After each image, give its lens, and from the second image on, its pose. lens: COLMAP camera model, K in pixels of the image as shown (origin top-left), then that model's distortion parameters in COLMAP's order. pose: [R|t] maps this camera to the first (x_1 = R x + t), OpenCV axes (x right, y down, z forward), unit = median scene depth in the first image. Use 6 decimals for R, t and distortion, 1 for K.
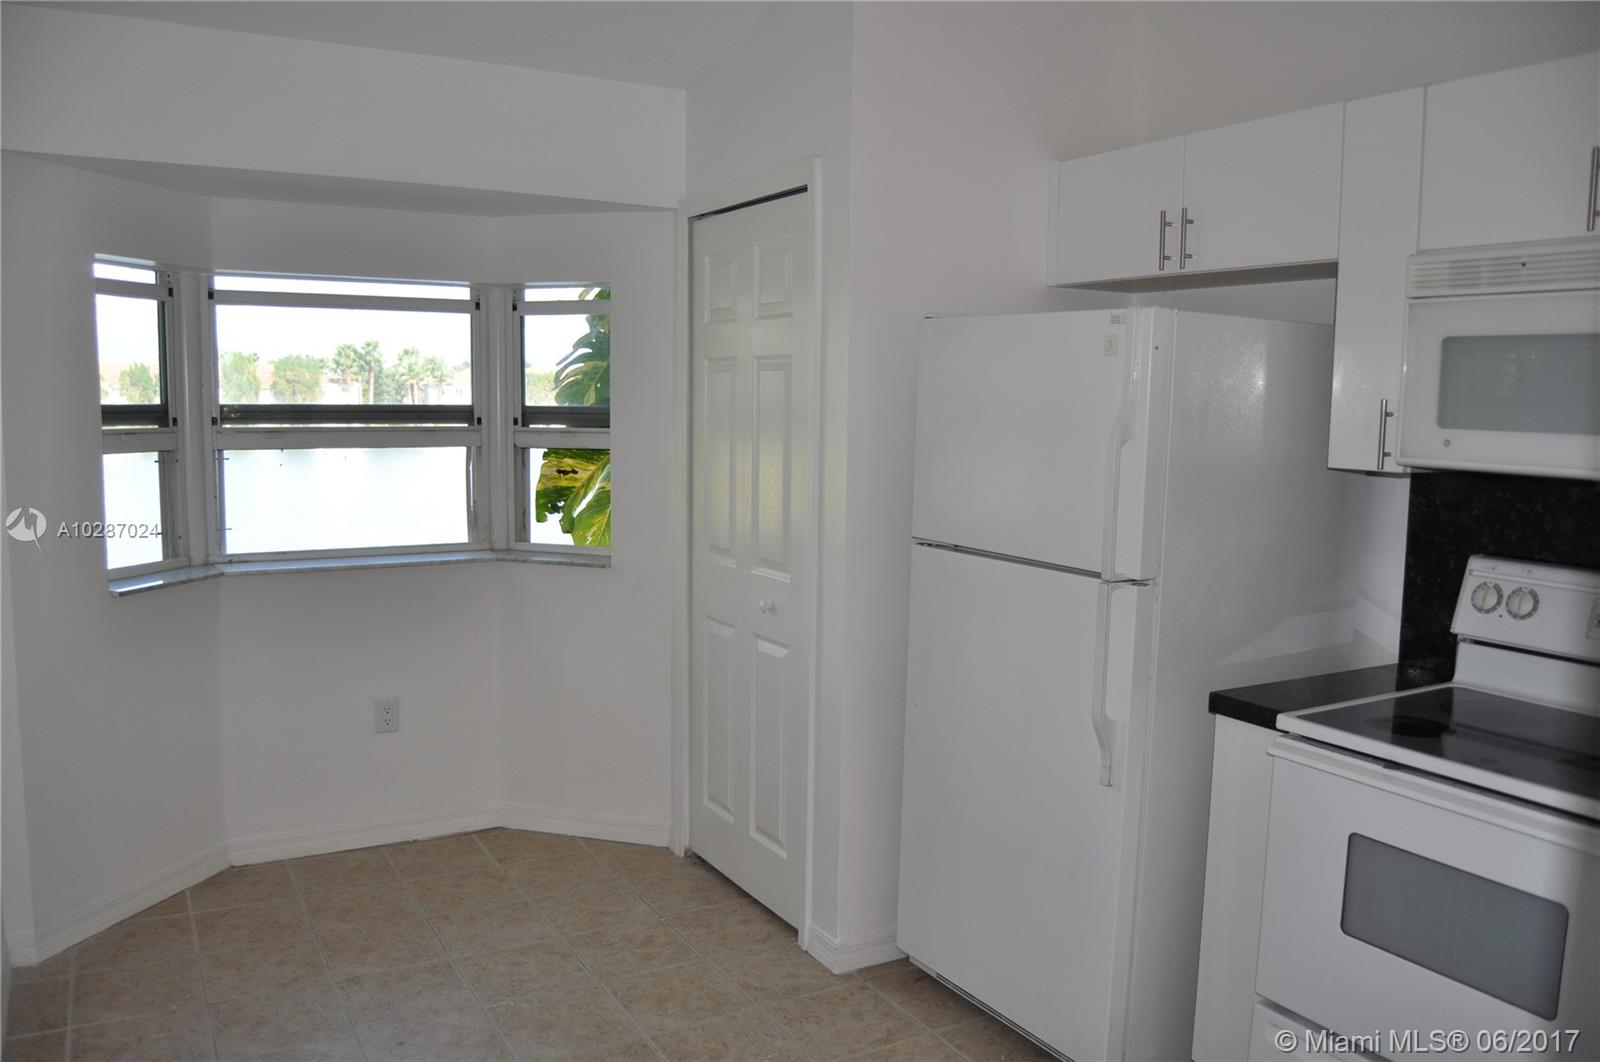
lens RADIAL K [[1253.7, 0, 800.3], [0, 1253.7, 529.2], [0, 0, 1]] dist [-0.062616, -0.001471]
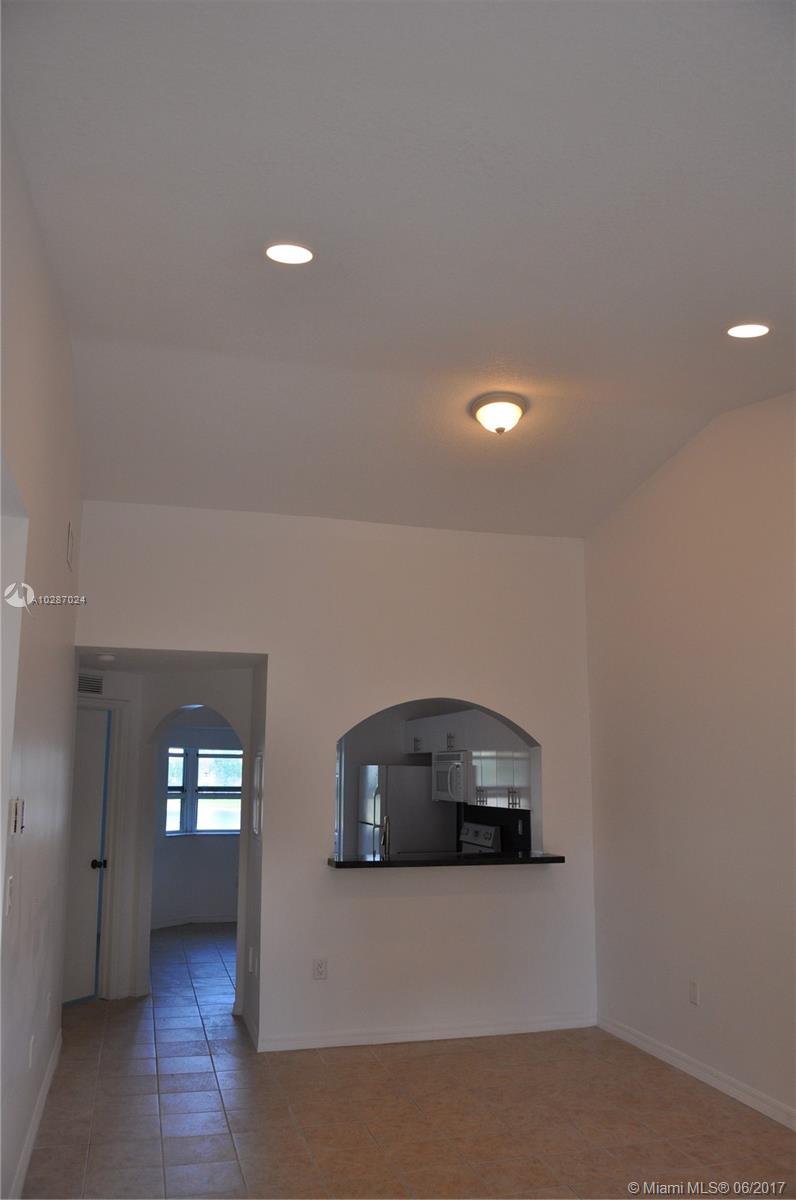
lens RADIAL K [[940.3, 0, 397.4], [0, 940.3, 600.8], [0, 0, 1]] dist [-0.052897, -0.002297]
pose [[0.974690, -0.046953, -0.218575, 0.704972], [-0.016096, 0.960420, -0.278090, 0.127239], [0.222981, 0.274570, 0.935356, -1.541170]]
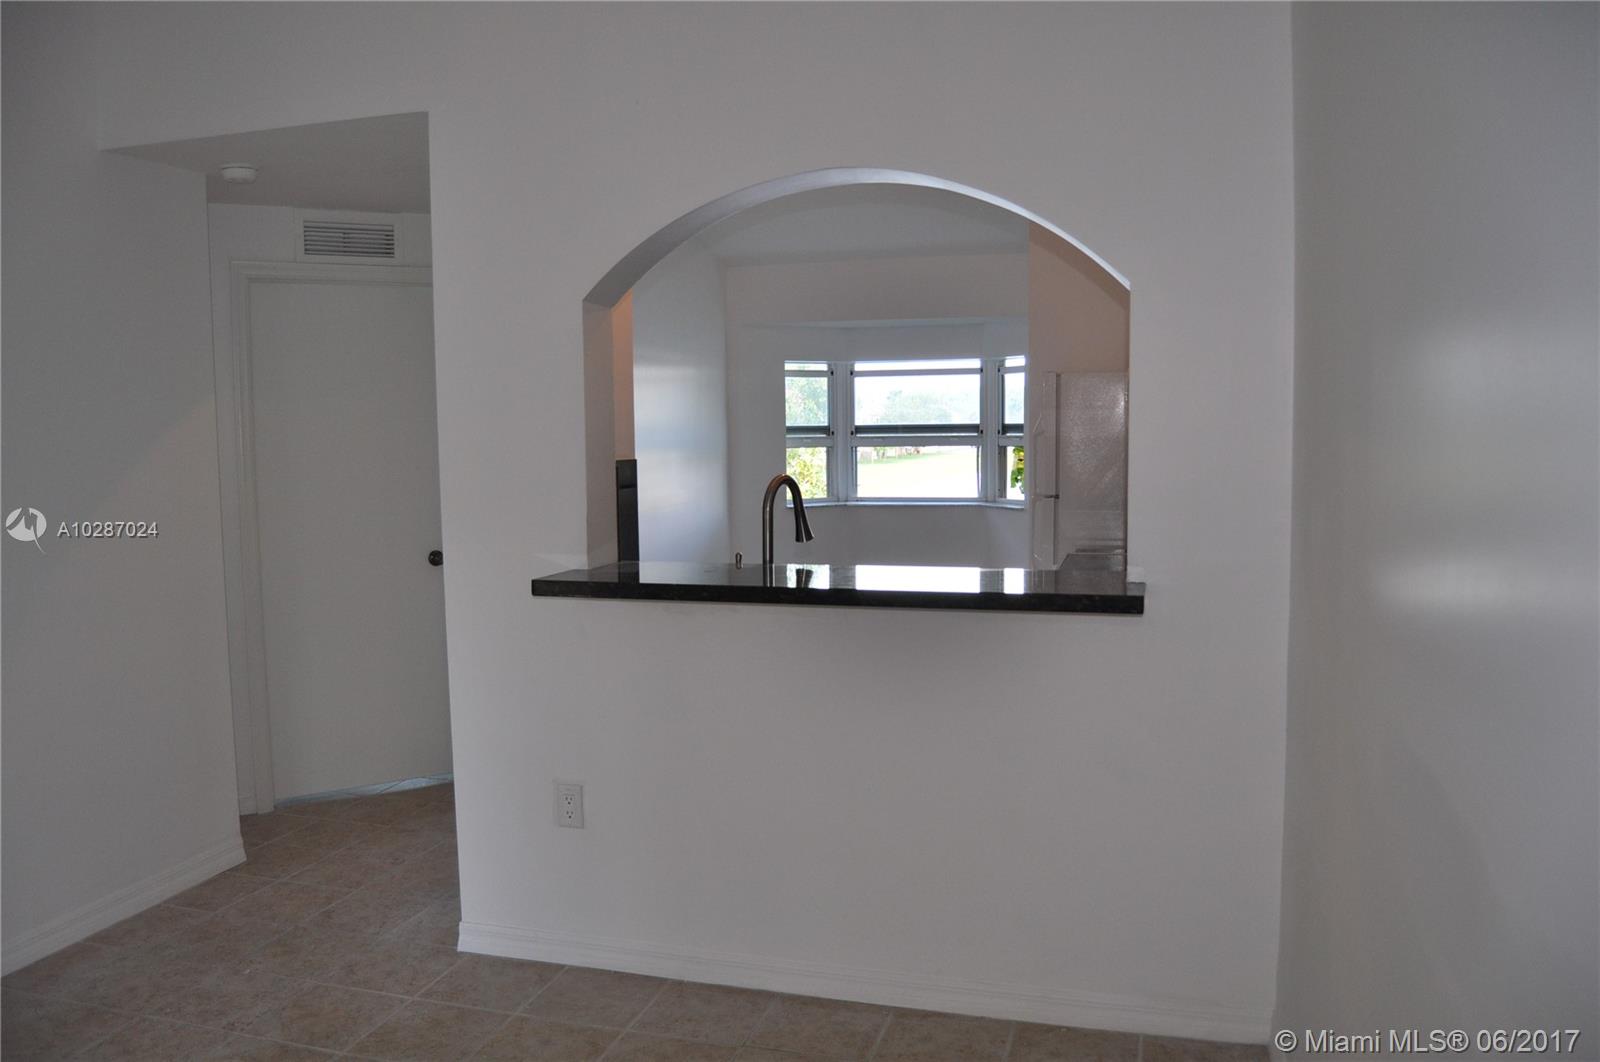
lens RADIAL K [[1253.8, 0, 798.7], [0, 1253.8, 527.0], [0, 0, 1]] dist [-0.052897, -0.002297]
pose [[0.694797, 0.041055, -0.718033, 0.994058], [-0.051533, 0.998645, 0.007234, 0.061286], [0.717358, 0.031976, 0.695971, -0.543653]]
